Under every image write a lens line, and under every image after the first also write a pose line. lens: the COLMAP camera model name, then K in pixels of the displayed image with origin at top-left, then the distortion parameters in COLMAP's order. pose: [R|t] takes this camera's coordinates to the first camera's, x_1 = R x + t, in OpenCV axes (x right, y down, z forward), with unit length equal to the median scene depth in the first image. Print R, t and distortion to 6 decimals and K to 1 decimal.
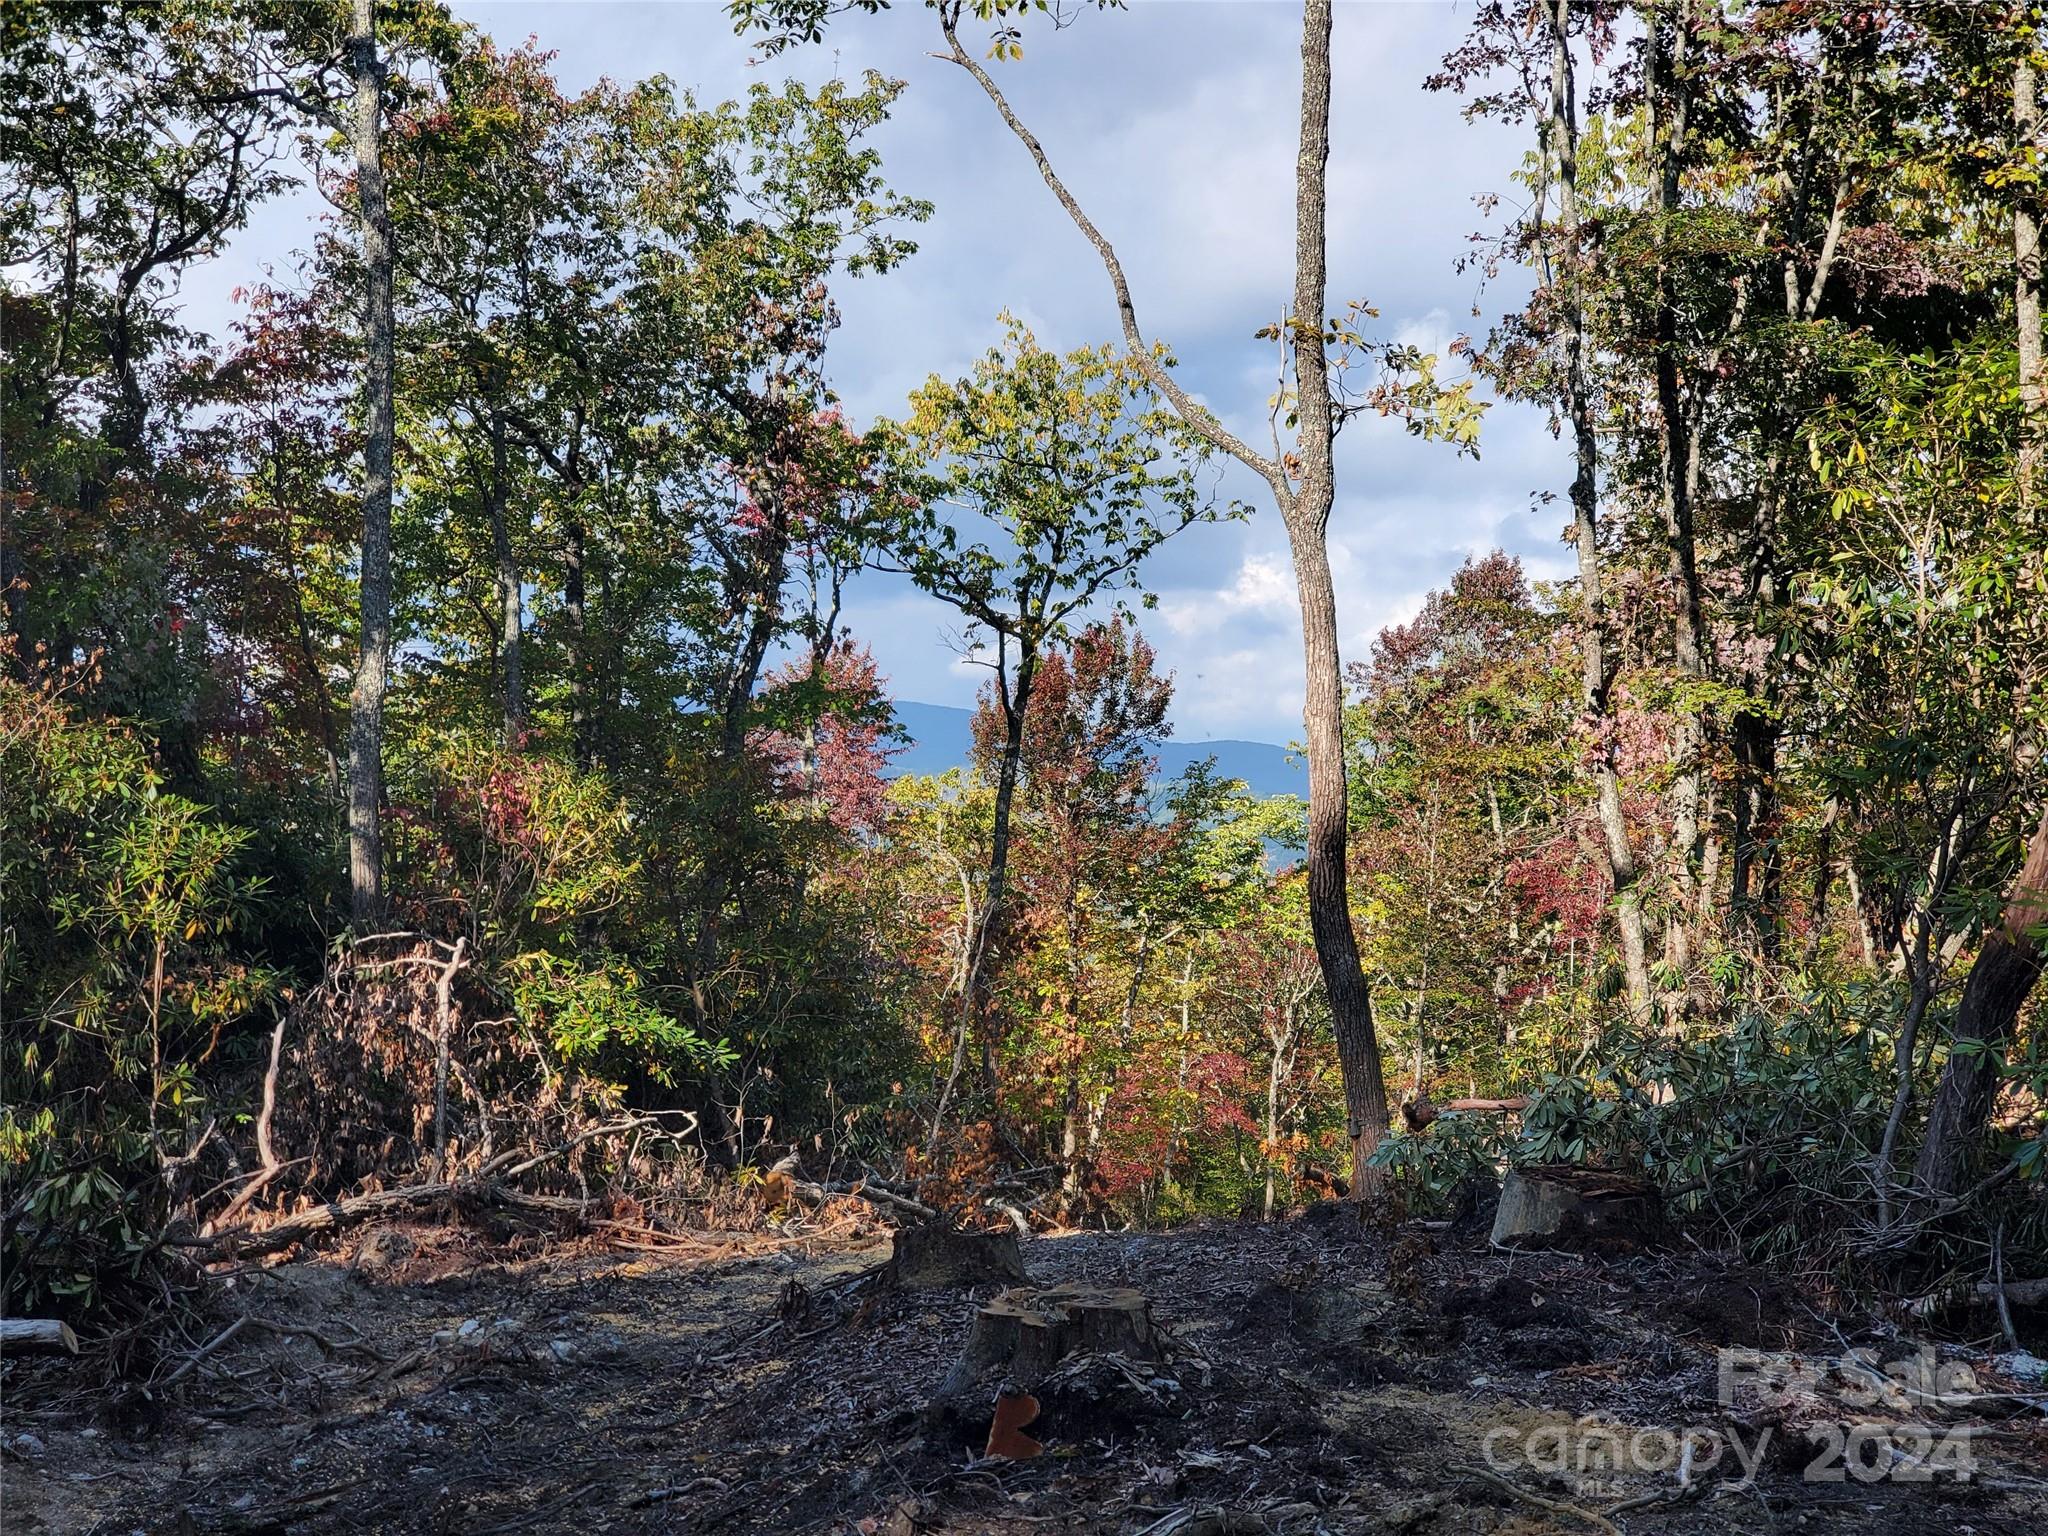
lens RADIAL K [[3000.0, 0, 1070.6], [0, 3000.0, 783.7], [0, 0, 1]] dist [0.120842, -0.053935]
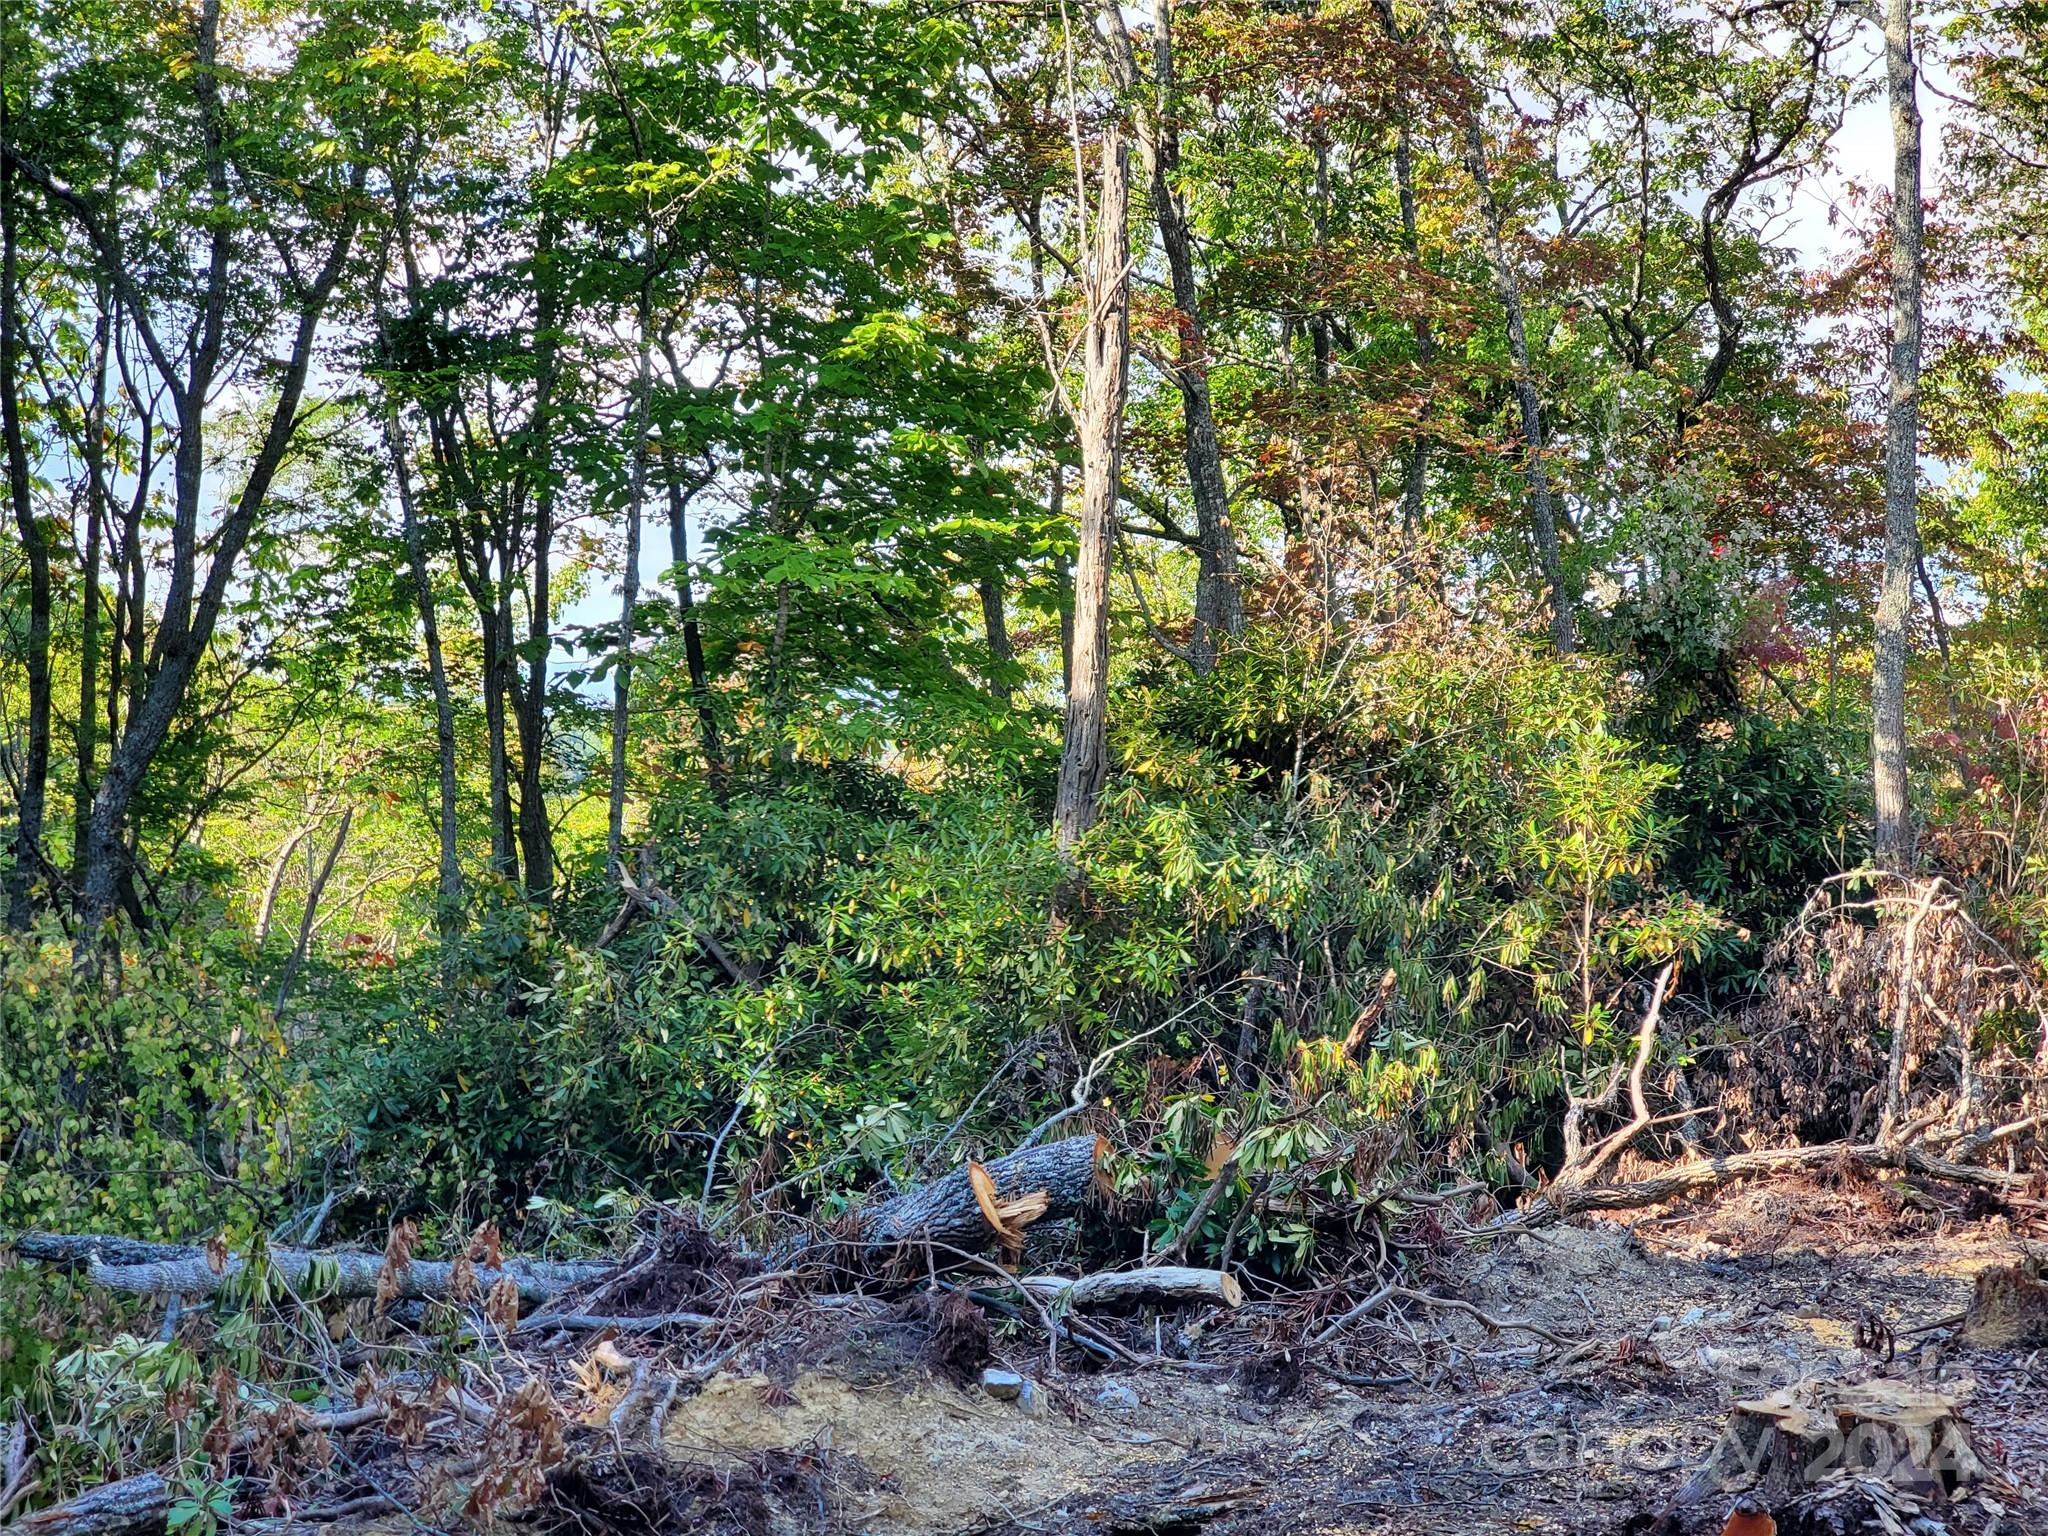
lens RADIAL K [[3009.7, 0, 1056.2], [0, 3009.7, 767.8], [0, 0, 1]] dist [0.113067, -0.058374]
pose [[0.824862, -0.006641, -0.565295, 0.125976], [0.021478, 0.999577, 0.019598, -0.008580], [0.564925, -0.028307, 0.824656, 0.091929]]
